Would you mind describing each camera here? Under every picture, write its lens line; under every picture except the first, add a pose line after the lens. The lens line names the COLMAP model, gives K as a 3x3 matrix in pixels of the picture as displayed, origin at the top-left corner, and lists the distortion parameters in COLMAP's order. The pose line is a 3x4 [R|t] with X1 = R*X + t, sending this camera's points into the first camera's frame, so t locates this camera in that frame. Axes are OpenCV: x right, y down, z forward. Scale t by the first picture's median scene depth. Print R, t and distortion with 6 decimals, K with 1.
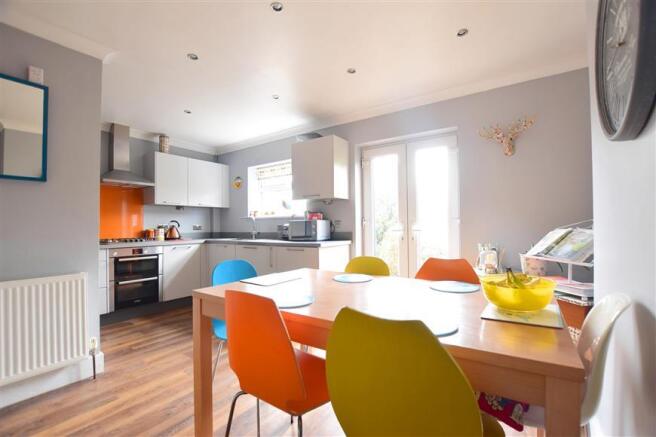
lens RADIAL K [[290.0, 0, 328.6], [0, 290.0, 220.6], [0, 0, 1]] dist [-0.021952, 0.000724]
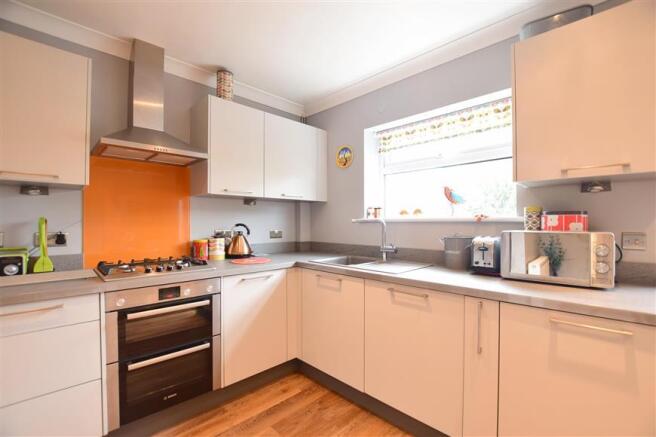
lens RADIAL K [[290.0, 0, 328.6], [0, 290.0, 220.6], [0, 0, 1]] dist [-0.021952, 0.000724]
pose [[0.982538, 0.011752, -0.185688, -0.269612], [-0.009251, 0.999855, 0.014329, -0.016475], [0.185830, -0.012361, 0.982504, 0.488221]]
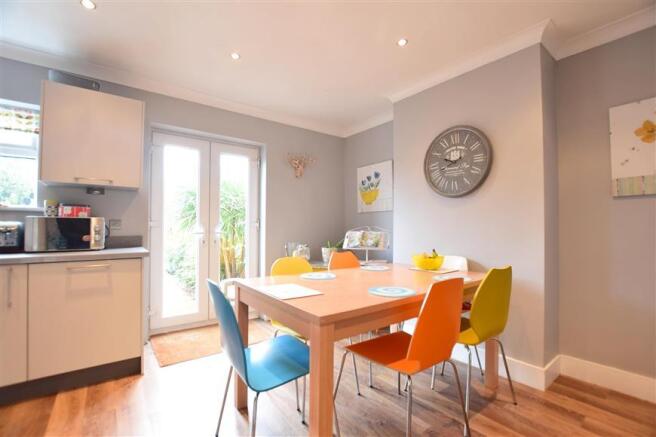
lens RADIAL K [[290.0, 0, 328.6], [0, 290.0, 220.6], [0, 0, 1]] dist [-0.021952, 0.000724]
pose [[0.322278, 0.035681, 0.945973, -0.403583], [-0.022825, 0.999292, -0.029916, 0.009955], [-0.946370, -0.011951, 0.322864, 0.262684]]
